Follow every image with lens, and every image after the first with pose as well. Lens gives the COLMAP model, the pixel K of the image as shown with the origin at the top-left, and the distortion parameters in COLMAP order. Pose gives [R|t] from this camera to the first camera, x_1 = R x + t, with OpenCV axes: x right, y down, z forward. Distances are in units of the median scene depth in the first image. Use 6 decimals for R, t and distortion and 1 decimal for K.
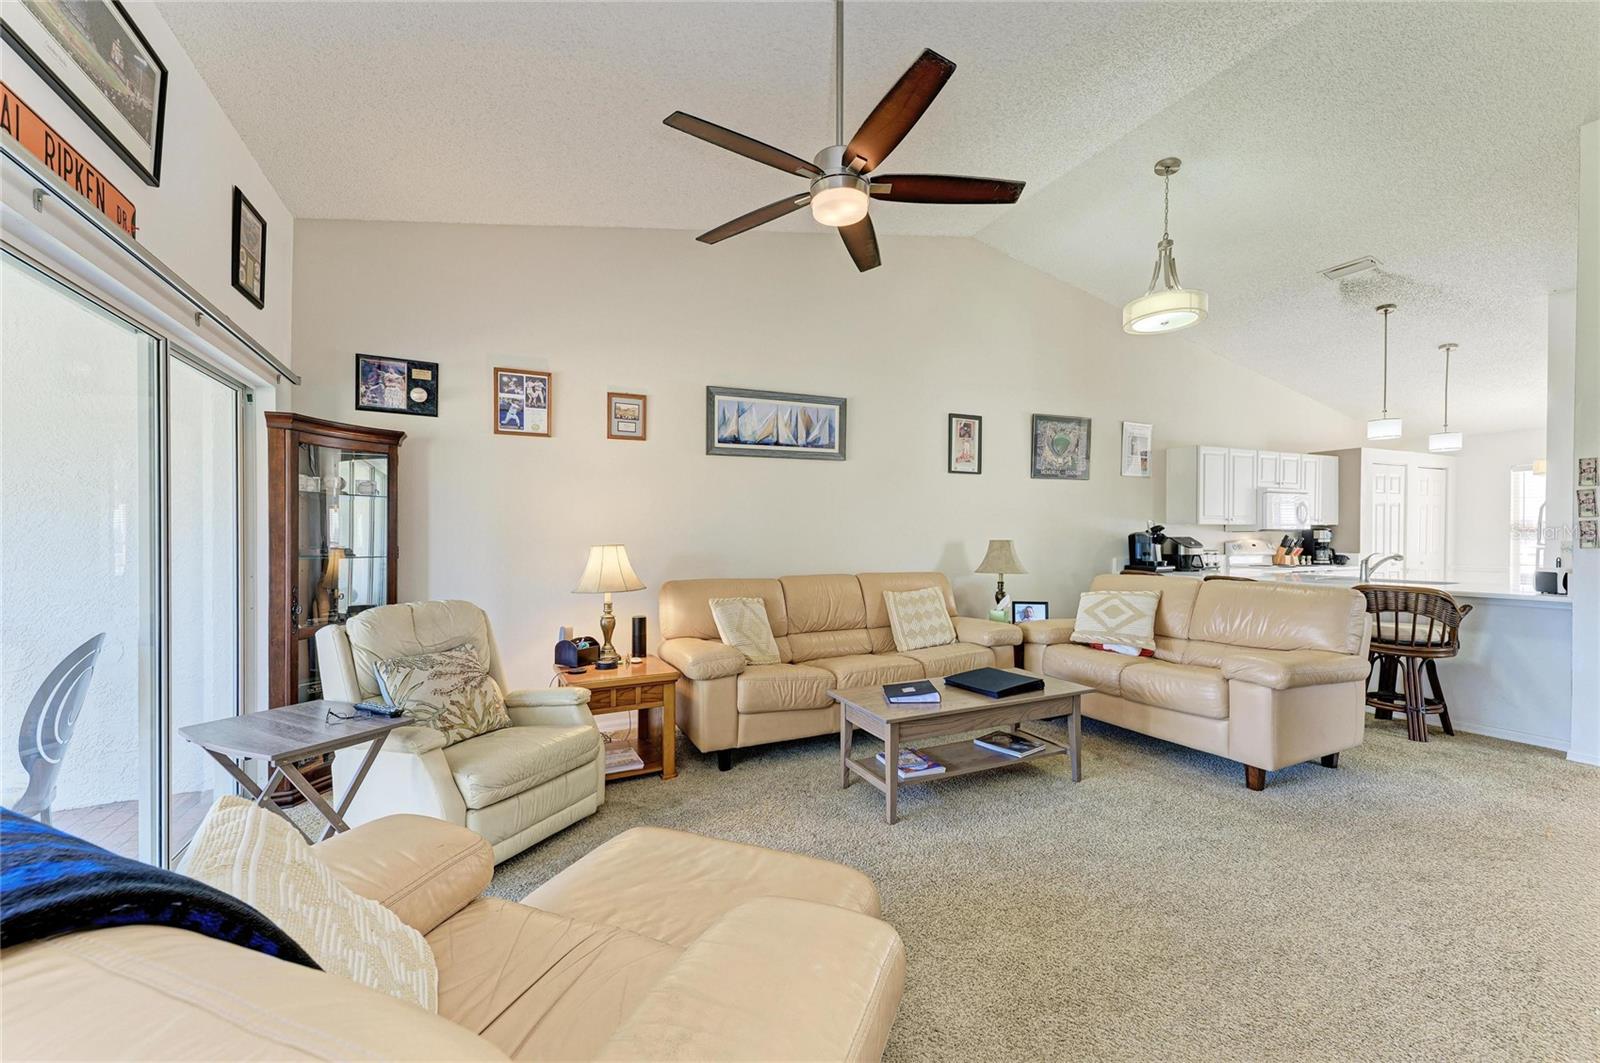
lens RADIAL K [[635.1, 0, 812.3], [0, 635.1, 546.0], [0, 0, 1]] dist [0.011101, -0.000460]
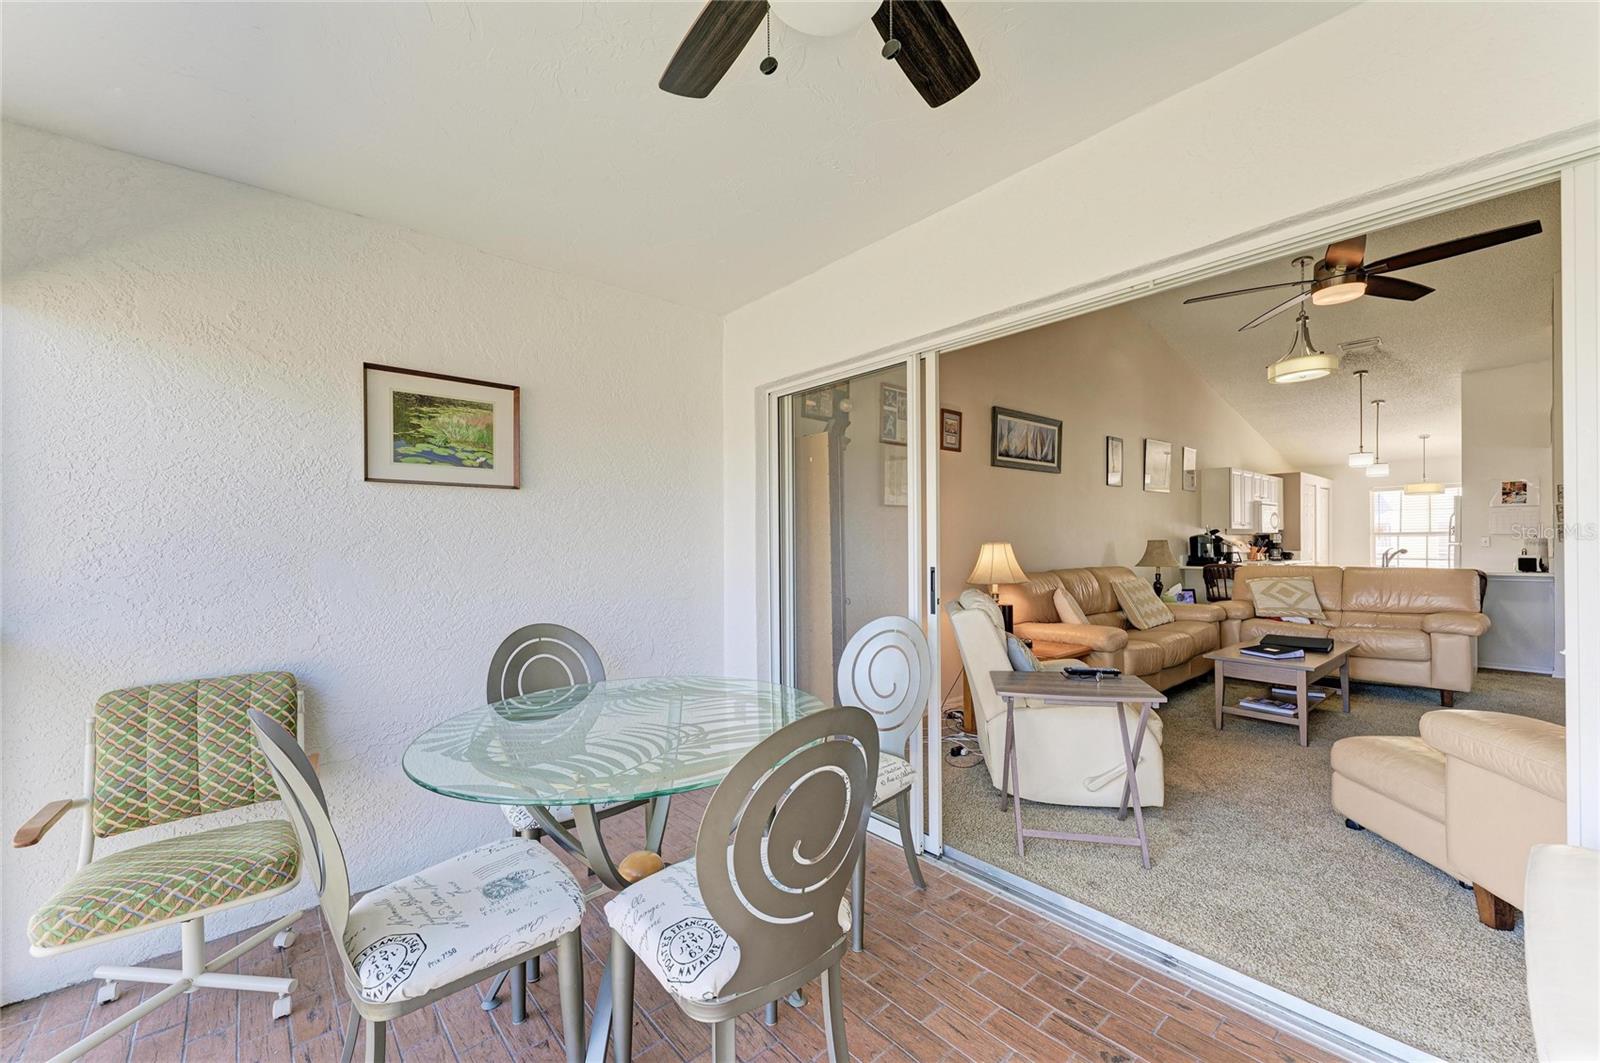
lens RADIAL K [[628.3, 0, 815.4], [0, 628.3, 553.9], [0, 0, 1]] dist [0.023942, -0.009909]
pose [[0.963438, -0.009433, 0.267764, -0.718022], [0.009631, 0.999953, 0.000574, 0.010889], [-0.267757, 0.002026, 0.963484, -0.011223]]
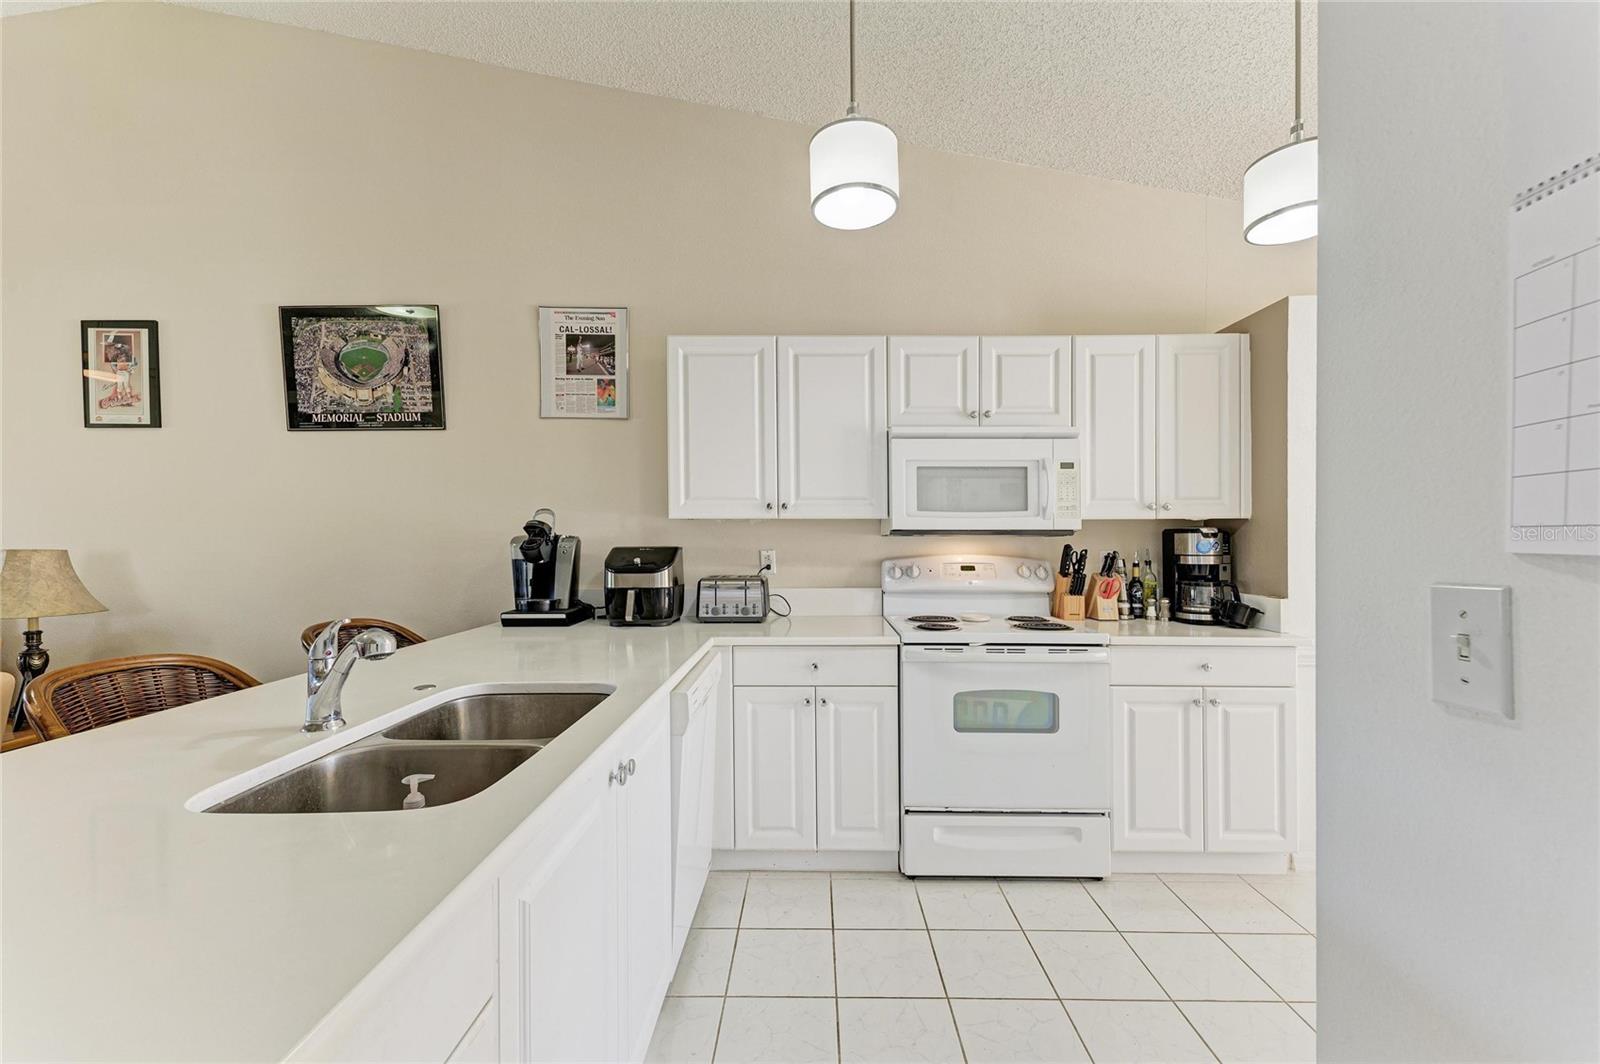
lens RADIAL K [[635.1, 0, 812.3], [0, 635.1, 546.5], [0, 0, 1]] dist [0.011101, -0.000460]
pose [[0.895374, 0.014768, -0.445069, 1.165193], [-0.013733, 0.999890, 0.005549, -0.023647], [0.445103, 0.001144, 0.895479, 0.862533]]
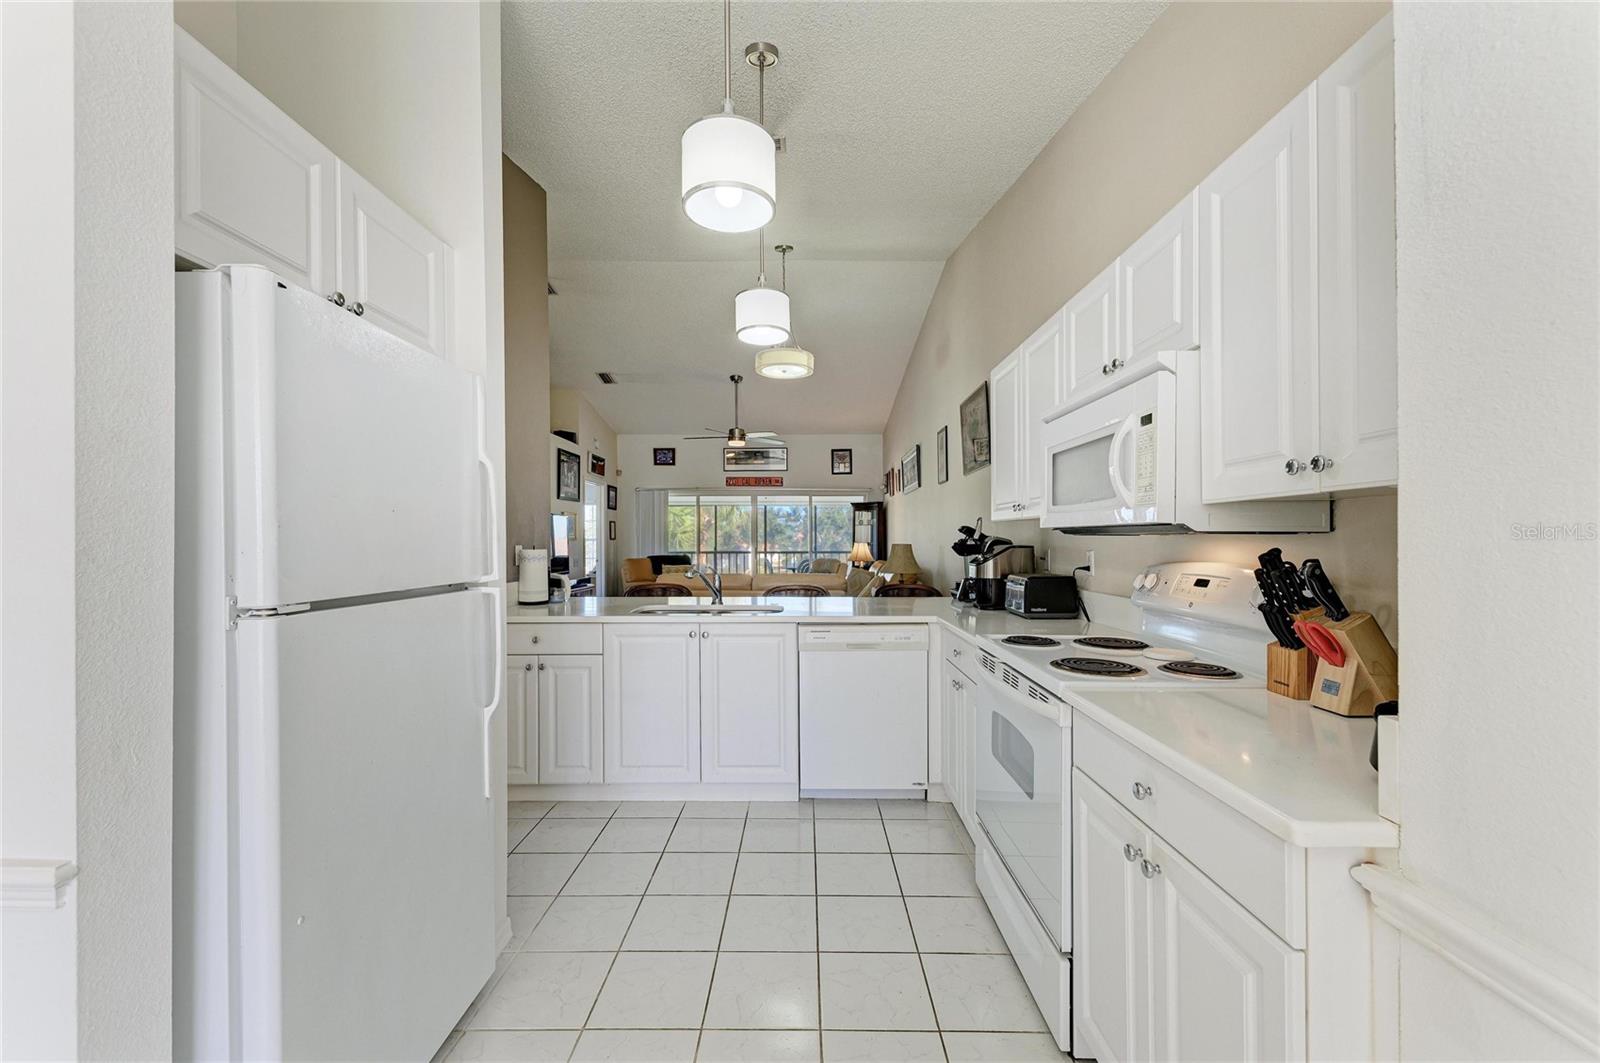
lens RADIAL K [[635.8, 0, 792.6], [0, 635.8, 539.8], [0, 0, 1]] dist [0.000433, 0.000065]
pose [[-0.453312, 0.011108, -0.891283, 1.495326], [-0.002139, 0.999906, 0.013550, -0.033207], [0.891349, 0.008048, -0.453246, 1.425001]]
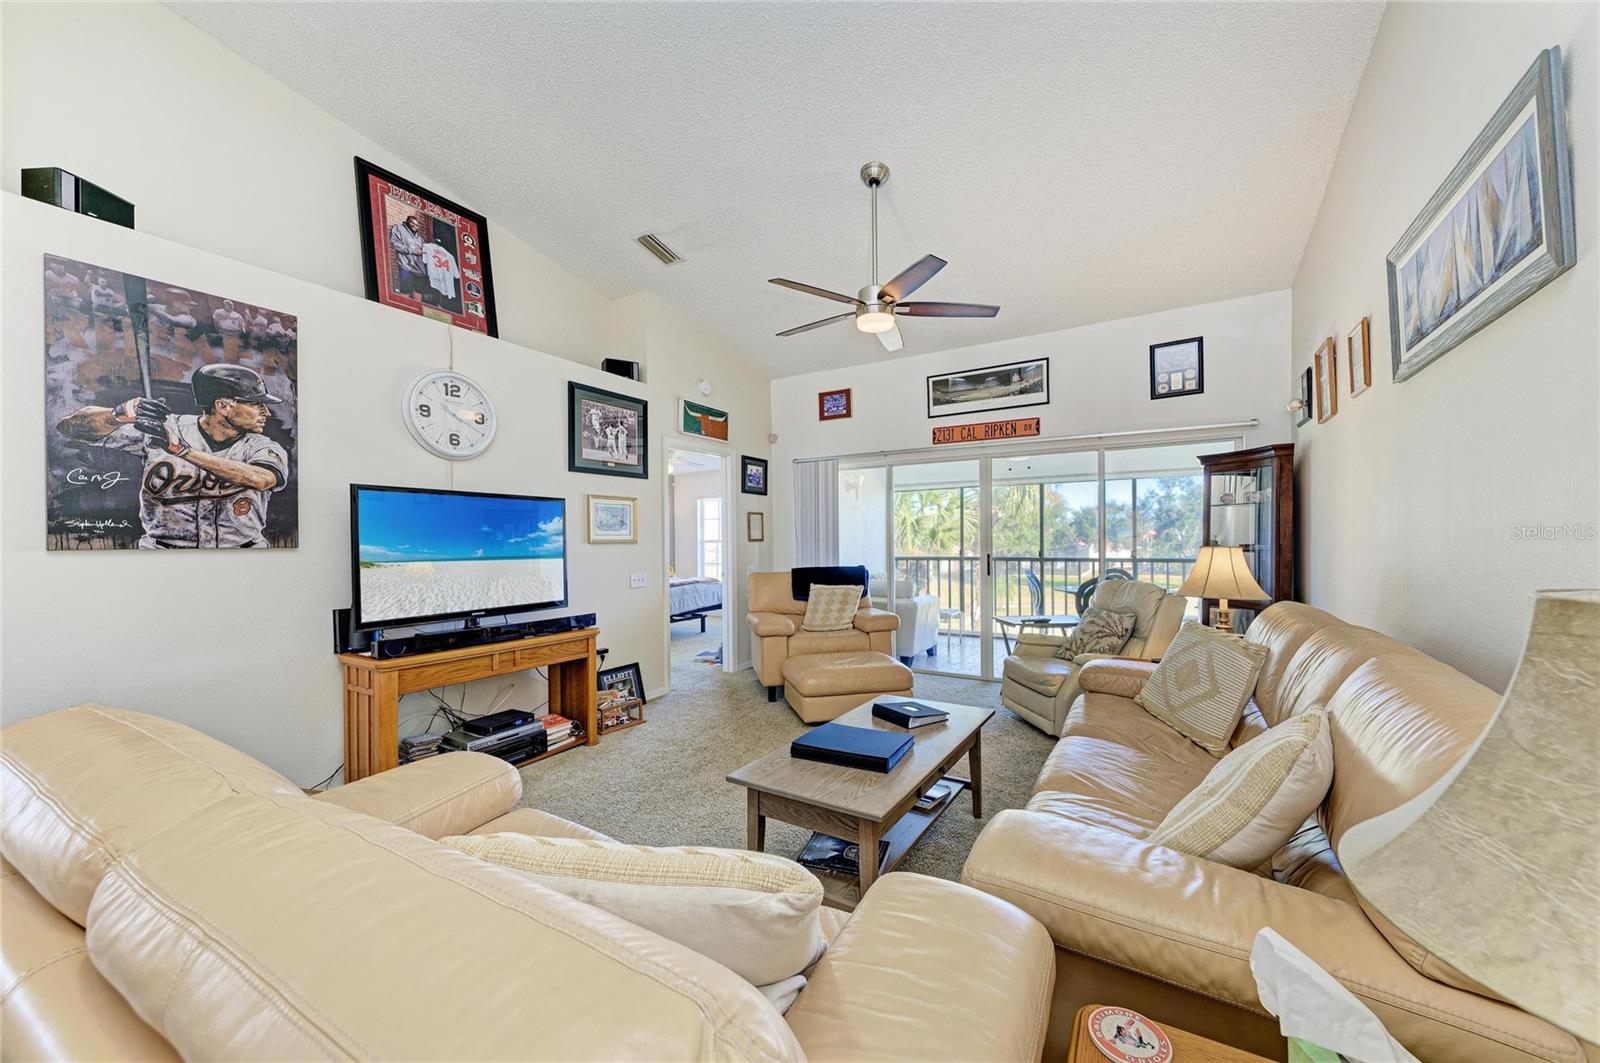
lens RADIAL K [[594.6, 0, 807.4], [0, 594.6, 542.5], [0, 0, 1]] dist [0.010926, -0.000031]
pose [[-0.836914, 0.017350, -0.547059, 0.481335], [0.009687, 0.999810, 0.016890, -0.021015], [0.547248, 0.008837, -0.836924, 1.058209]]
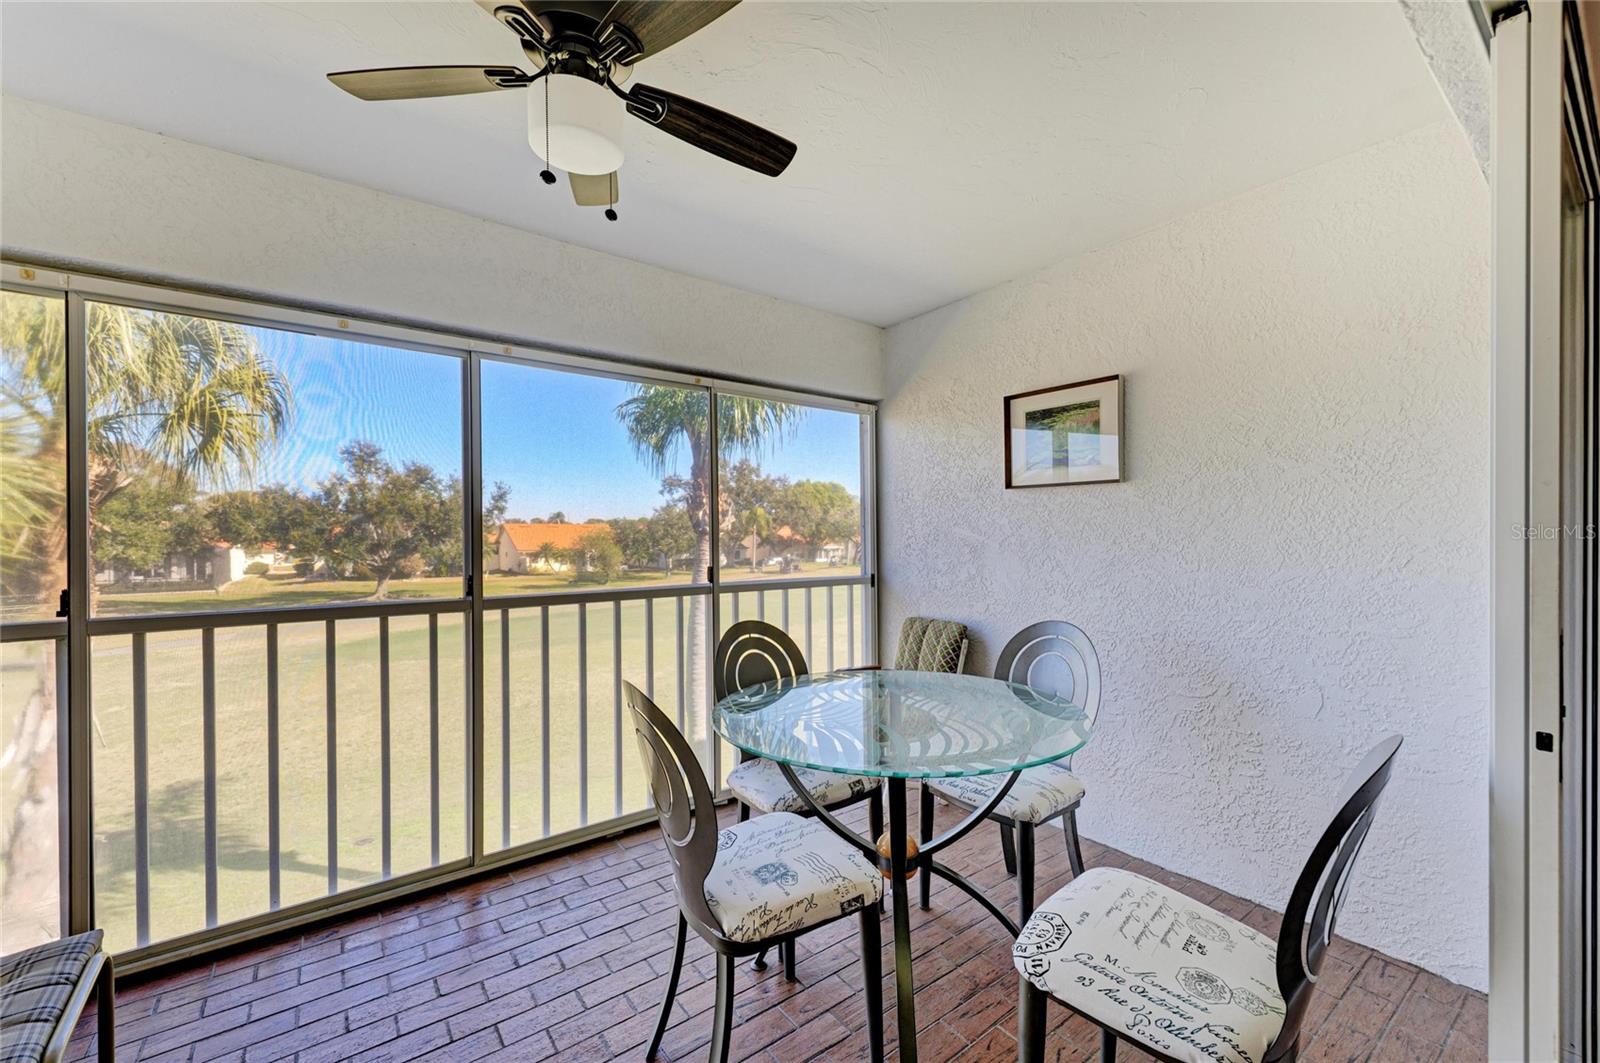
lens RADIAL K [[631.5, 0, 802.6], [0, 631.5, 532.9], [0, 0, 1]] dist [0.025010, -0.007380]
pose [[0.192818, 0.006787, -0.981211, -0.350892], [-0.007662, 0.999956, 0.005411, -0.006806], [0.981205, 0.006475, 0.192861, 0.231898]]
